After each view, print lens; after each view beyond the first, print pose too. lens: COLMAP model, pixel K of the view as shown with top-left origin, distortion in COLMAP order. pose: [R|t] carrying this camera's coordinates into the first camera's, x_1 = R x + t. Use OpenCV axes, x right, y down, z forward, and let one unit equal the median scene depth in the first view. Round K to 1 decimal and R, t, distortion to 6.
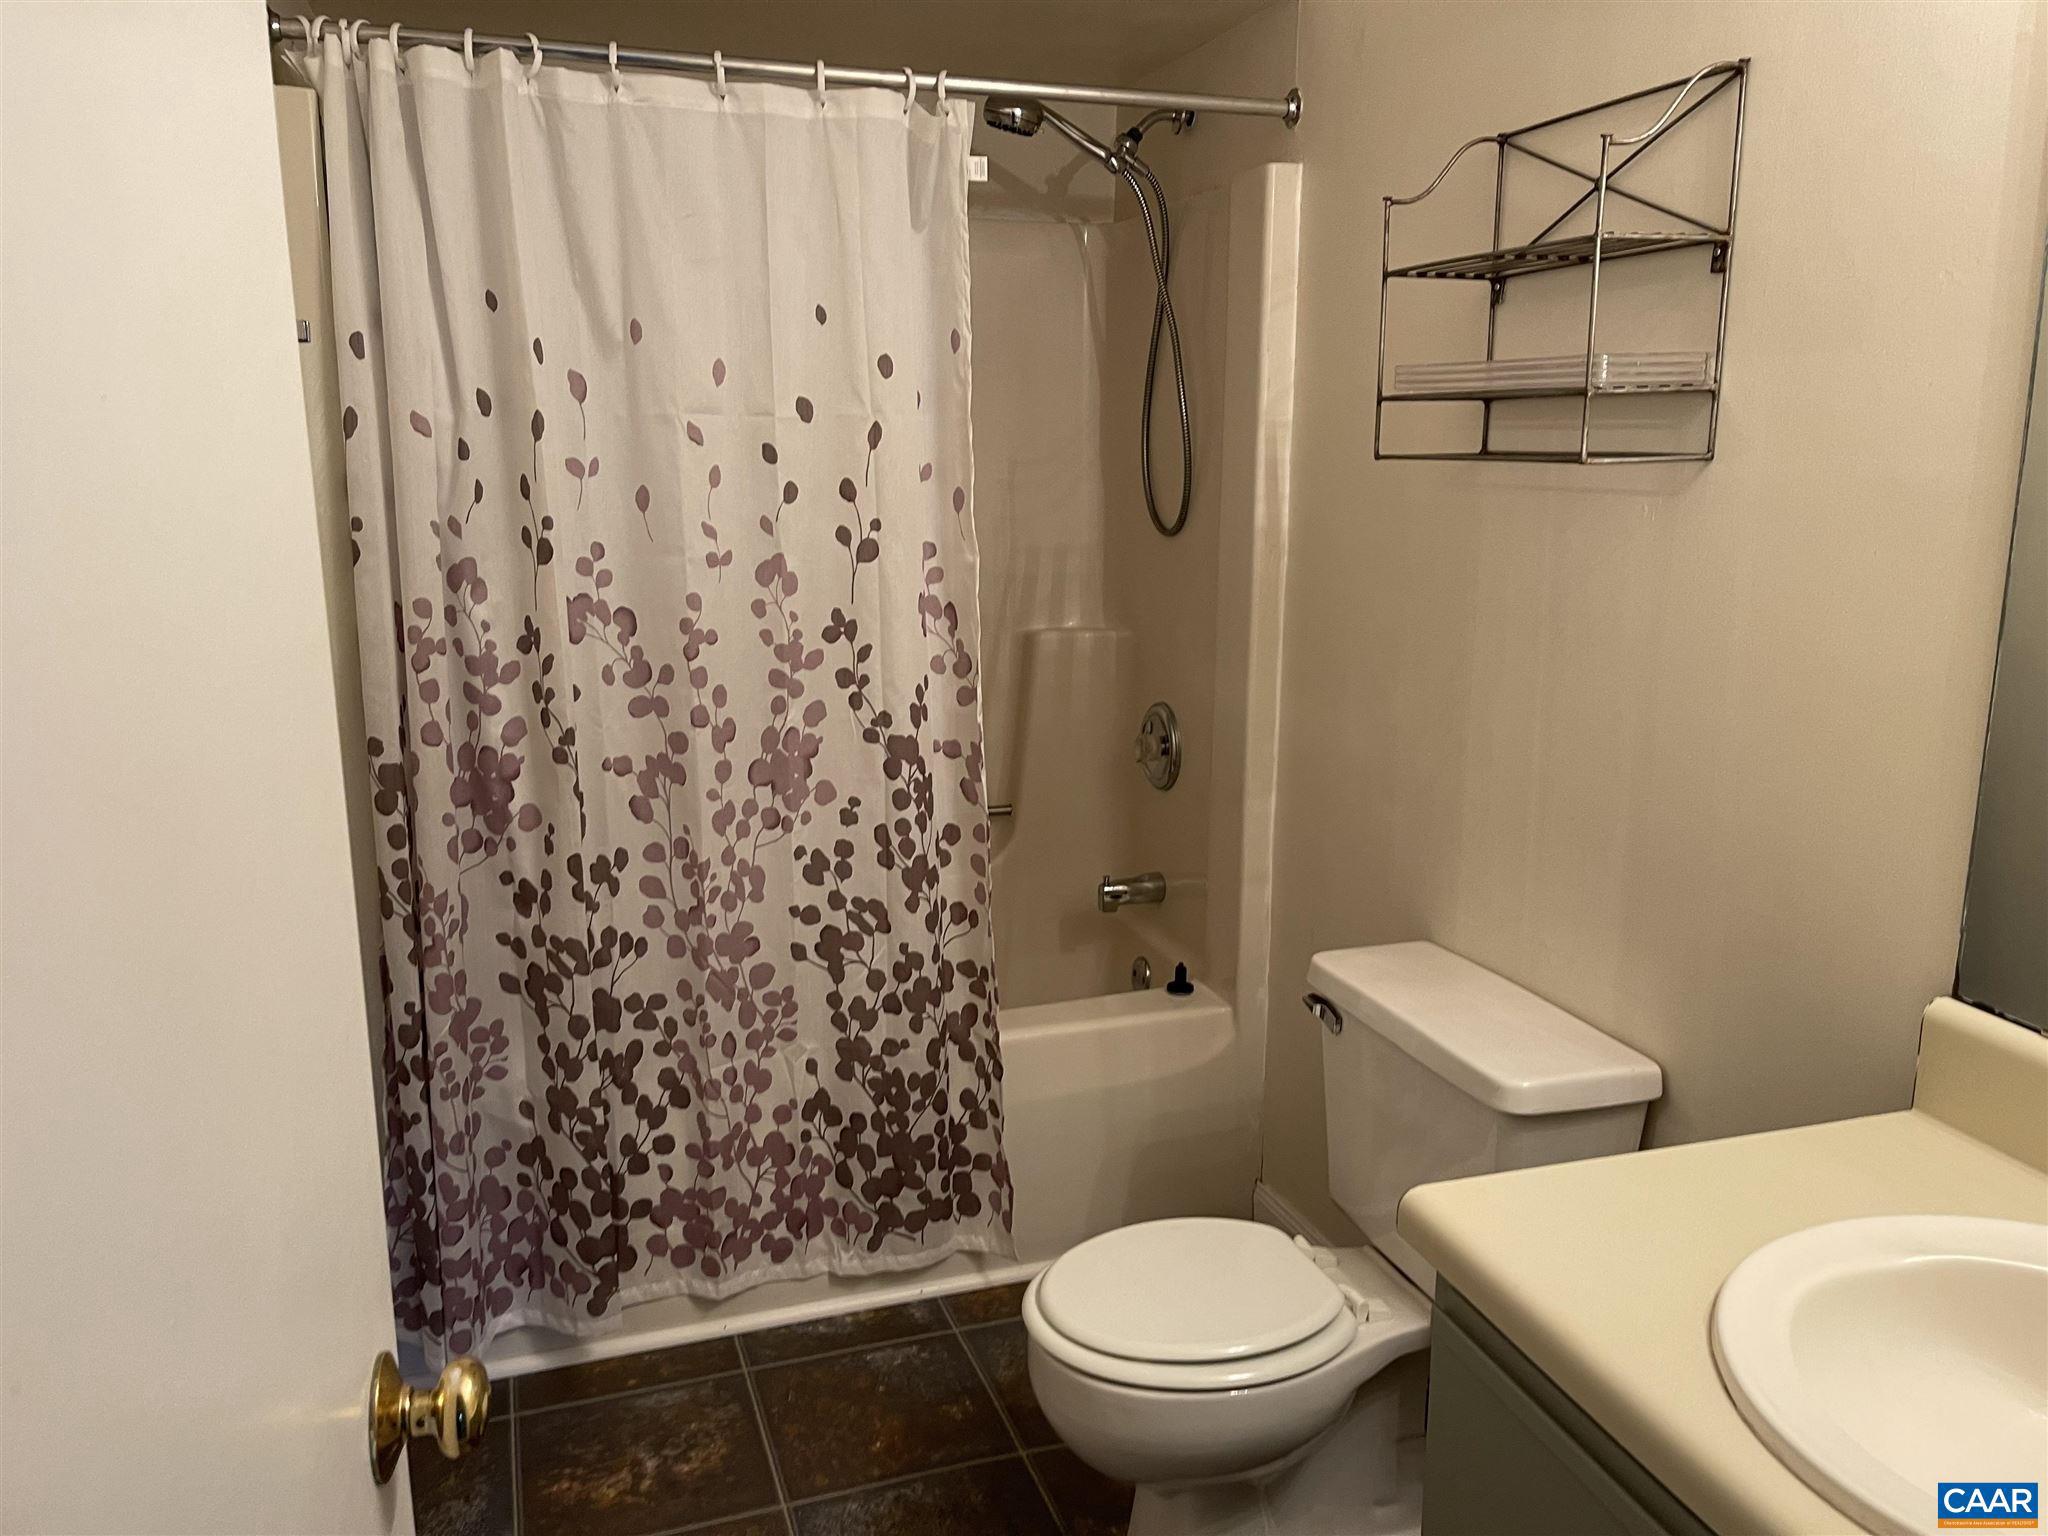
lens RADIAL K [[1545.3, 0, 1027.0], [0, 1545.3, 759.6], [0, 0, 1]] dist [0.059834, -0.031108]
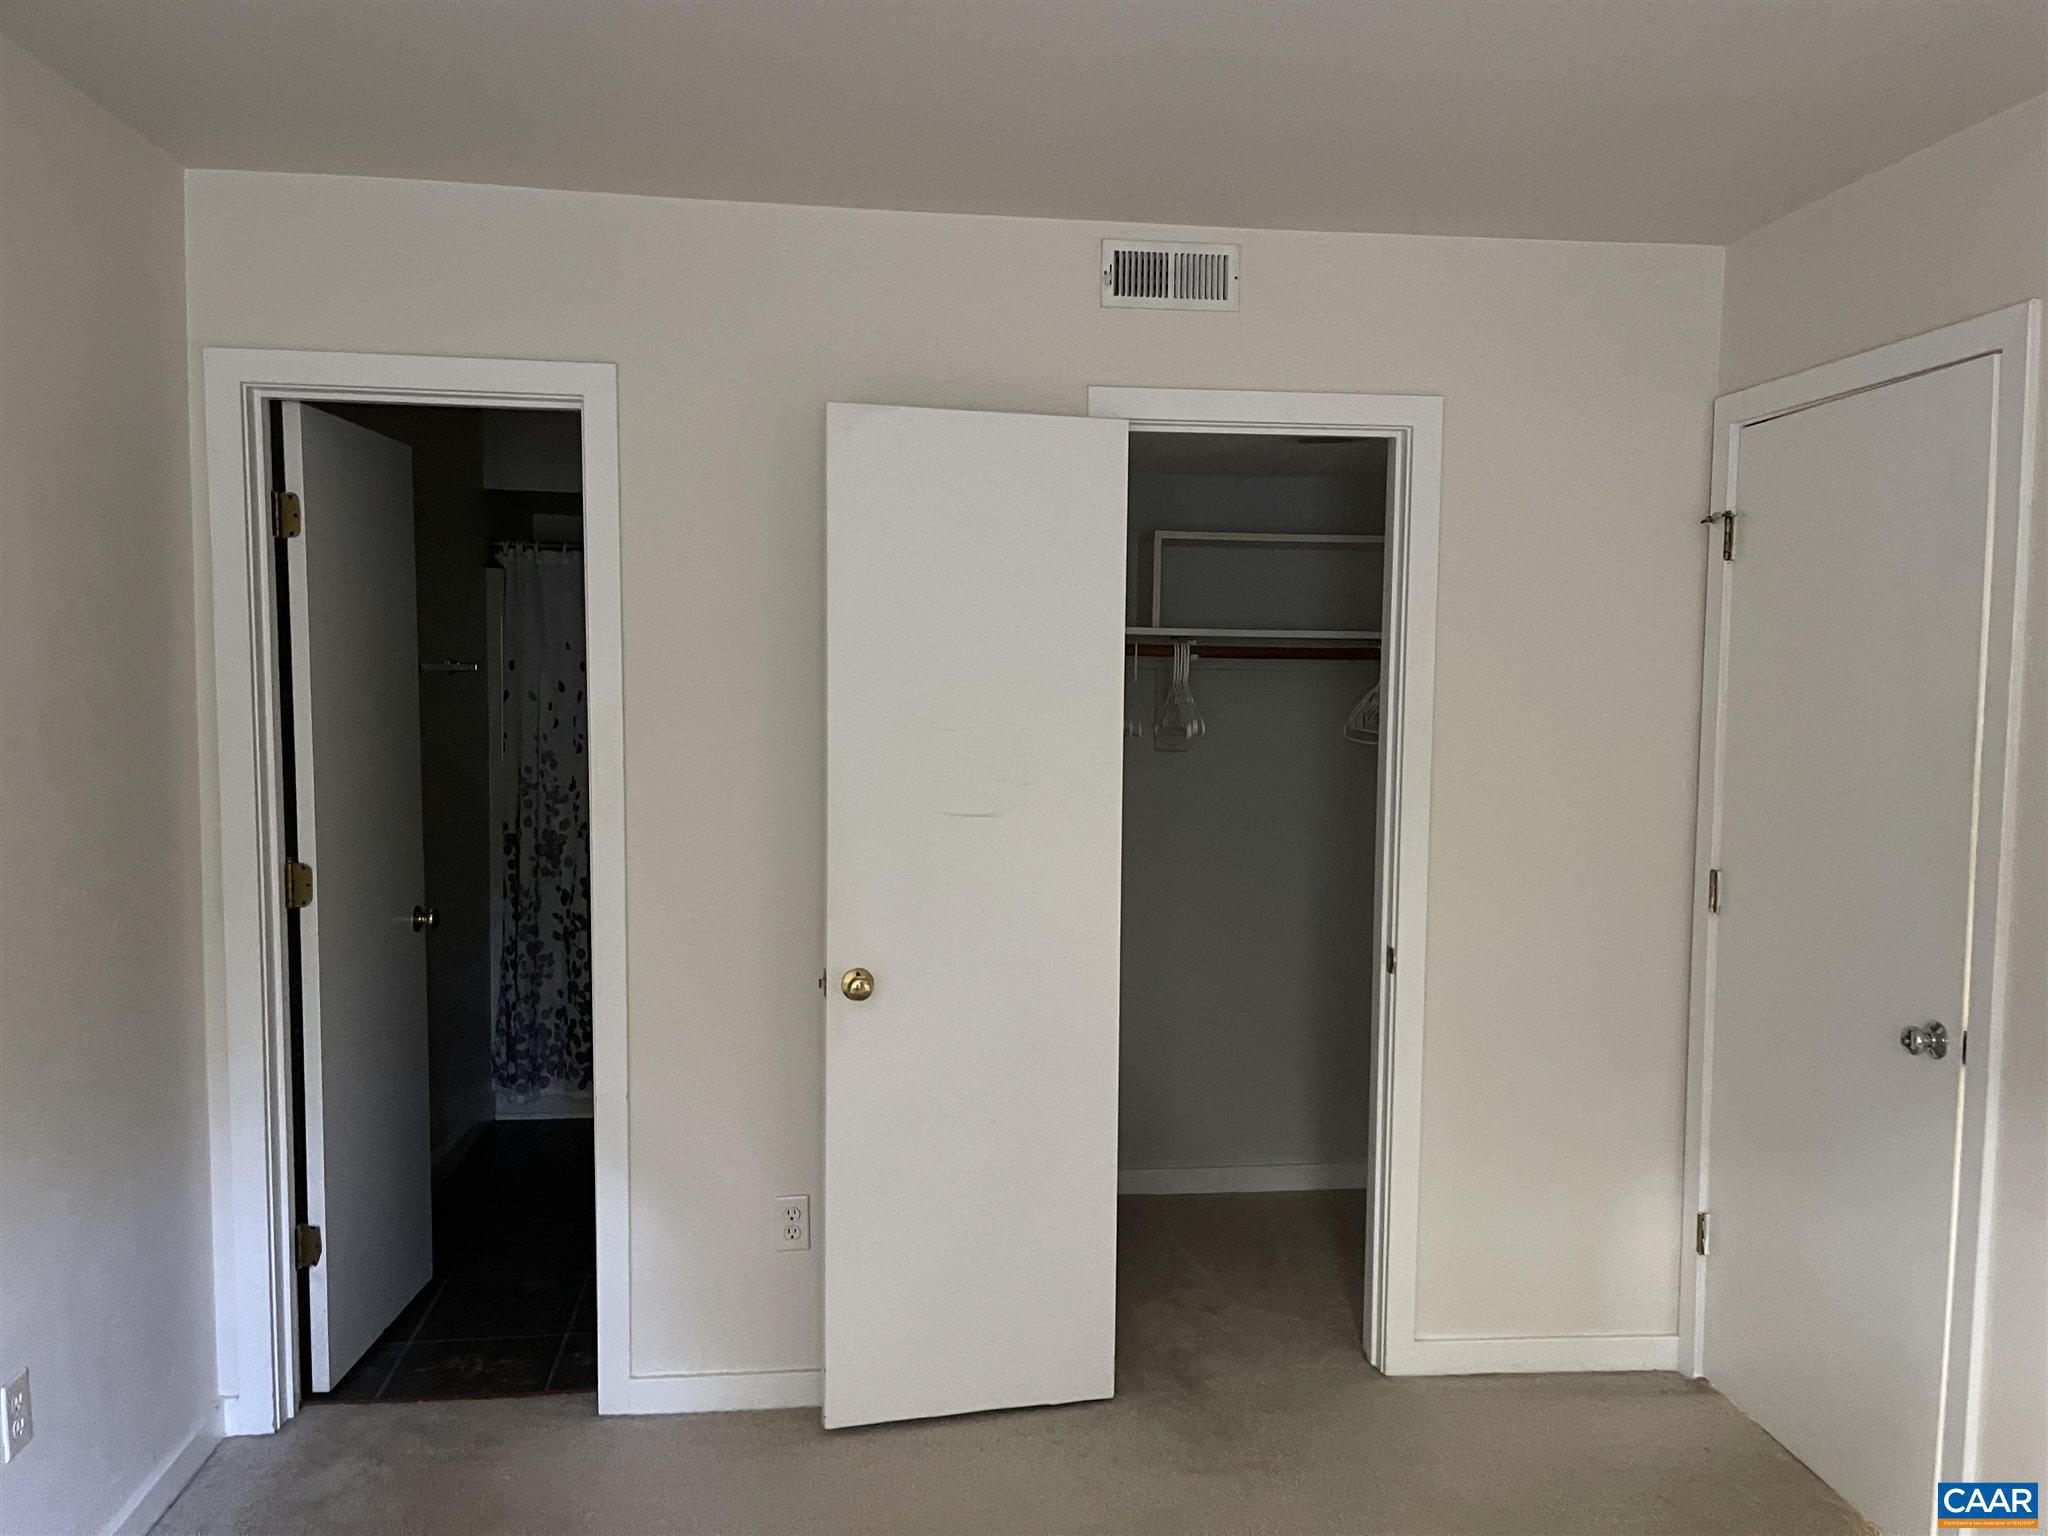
lens RADIAL K [[1545.3, 0, 1019.4], [0, 1545.3, 782.0], [0, 0, 1]] dist [0.059834, -0.031108]
pose [[0.976815, 0.013672, -0.213648, 0.832834], [-0.045329, 0.988541, -0.143984, 0.223373], [0.209231, 0.150330, 0.966242, -1.118632]]
